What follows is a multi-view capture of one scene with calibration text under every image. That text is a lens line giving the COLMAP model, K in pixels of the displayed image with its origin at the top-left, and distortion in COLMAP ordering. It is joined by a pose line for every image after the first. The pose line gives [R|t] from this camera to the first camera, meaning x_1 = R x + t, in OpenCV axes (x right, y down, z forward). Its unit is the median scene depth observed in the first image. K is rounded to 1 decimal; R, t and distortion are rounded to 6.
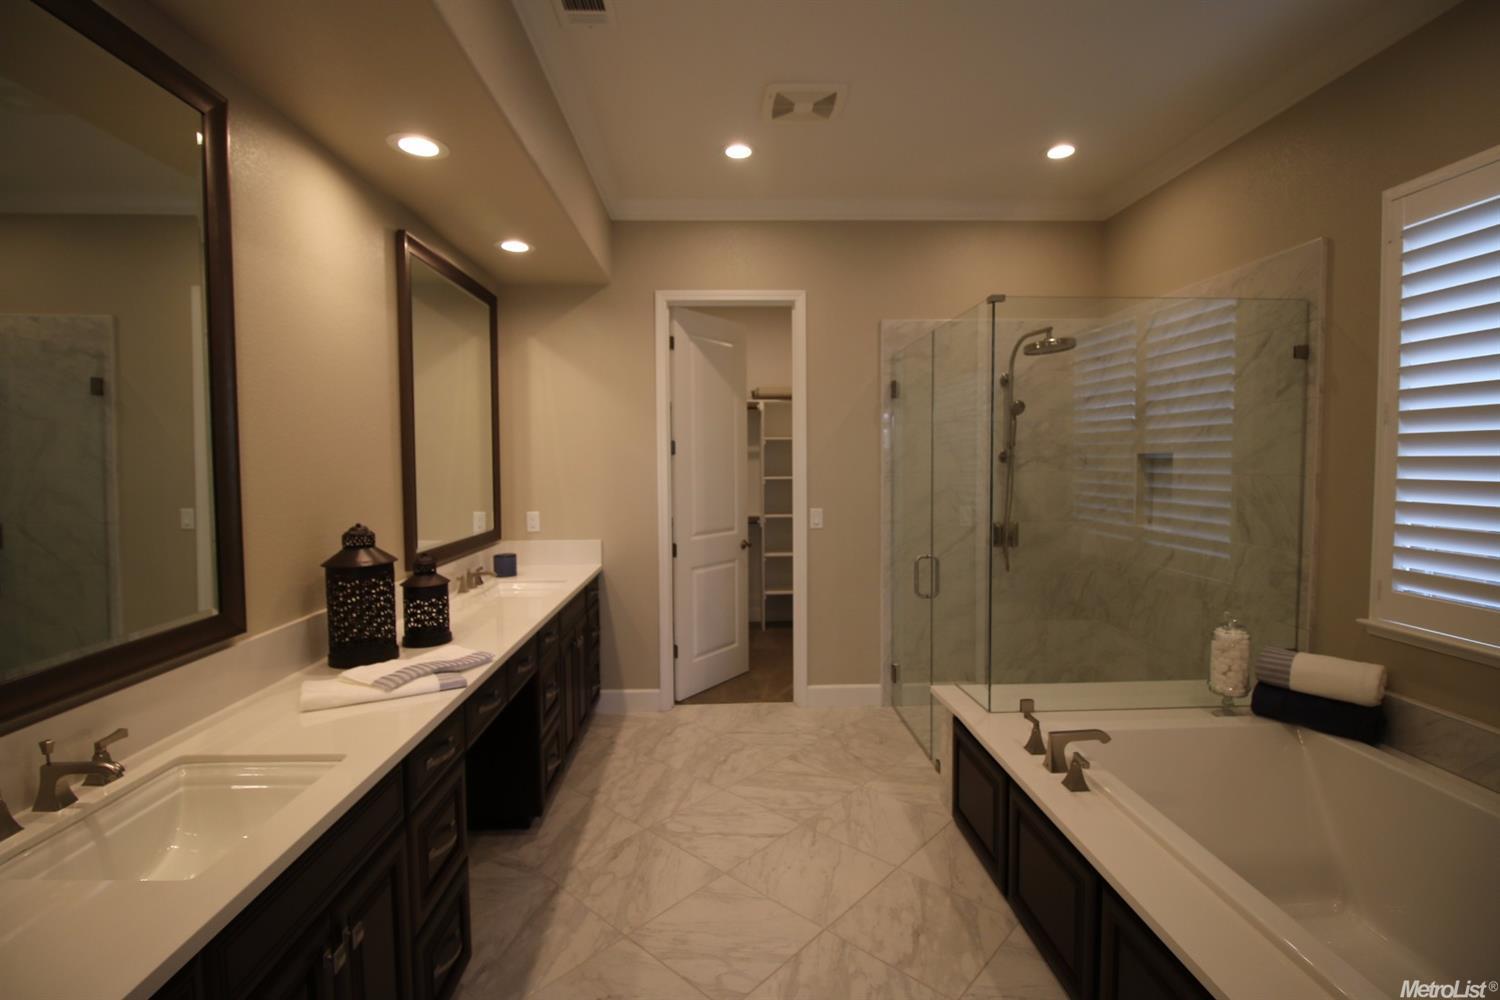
lens RADIAL K [[723.4, 0, 754.0], [0, 723.4, 498.4], [0, 0, 1]] dist [-0.003714, -0.000316]
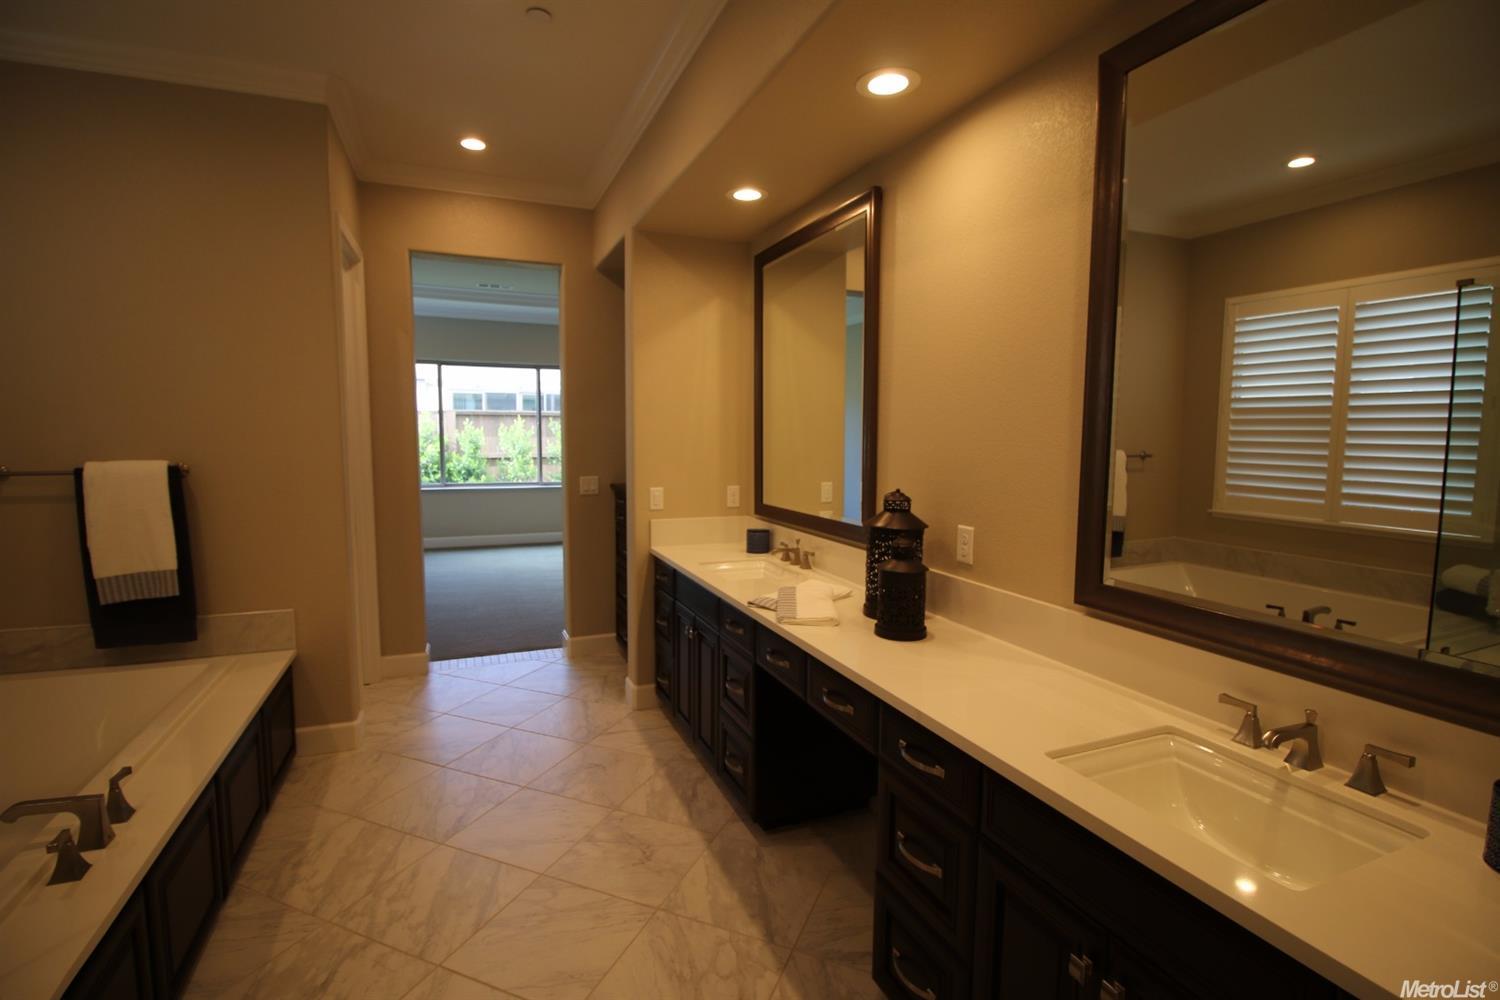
lens RADIAL K [[723.4, 0, 751.6], [0, 723.4, 496.7], [0, 0, 1]] dist [-0.003714, -0.000316]
pose [[-0.942271, 0.032372, -0.333282, 0.013713], [-0.018276, 0.988860, 0.147719, -0.099002], [0.334351, 0.145283, -0.931183, 1.761359]]
